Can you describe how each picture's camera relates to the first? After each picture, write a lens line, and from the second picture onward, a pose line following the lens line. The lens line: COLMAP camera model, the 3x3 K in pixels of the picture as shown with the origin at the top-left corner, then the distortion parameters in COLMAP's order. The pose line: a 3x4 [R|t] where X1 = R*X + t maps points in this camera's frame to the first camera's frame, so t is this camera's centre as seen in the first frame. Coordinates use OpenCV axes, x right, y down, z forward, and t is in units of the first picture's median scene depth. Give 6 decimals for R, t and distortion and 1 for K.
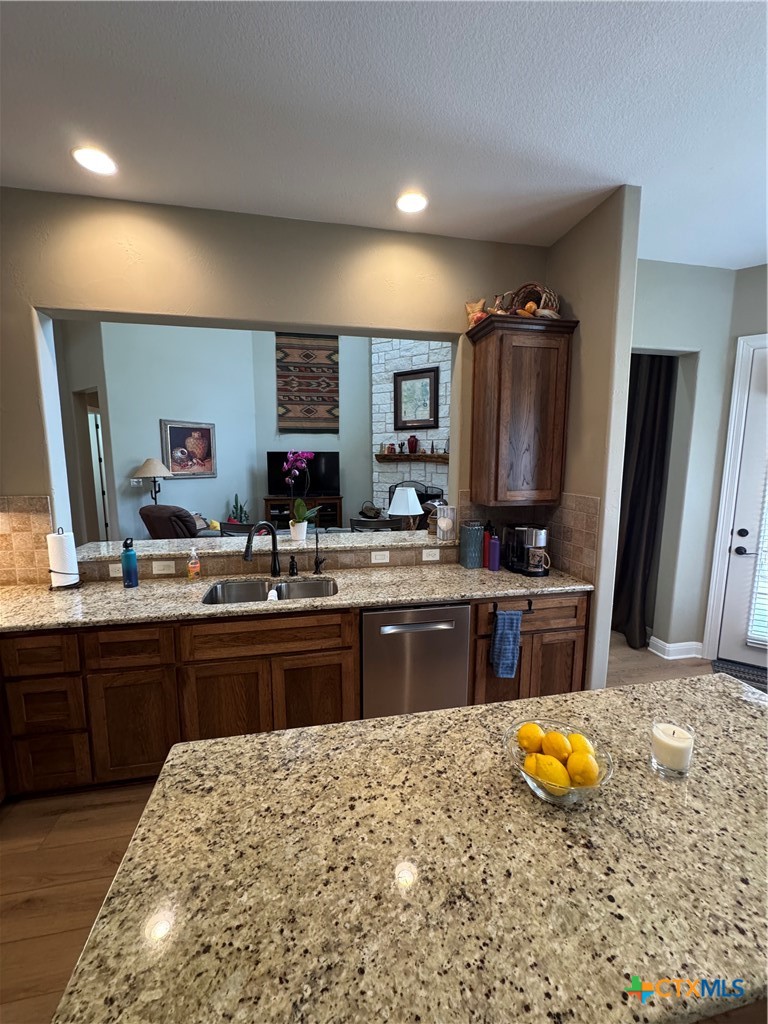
lens RADIAL K [[409.1, 0, 385.4], [0, 409.1, 511.6], [0, 0, 1]] dist [-0.002494, -0.000084]
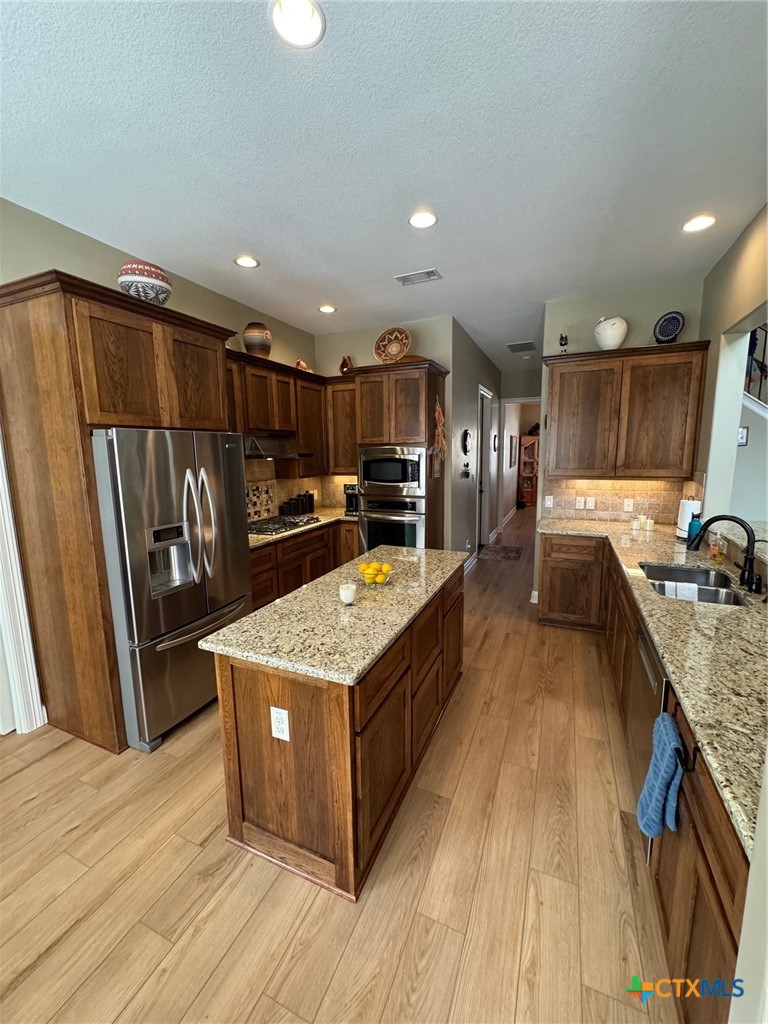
lens RADIAL K [[408.2, 0, 385.8], [0, 408.2, 512.0], [0, 0, 1]] dist [-0.003045, -0.000100]
pose [[-0.578324, 0.131593, -0.805124, 1.672898], [-0.094679, 0.969409, 0.226453, -0.223442], [0.810294, 0.207192, -0.548174, 1.680331]]
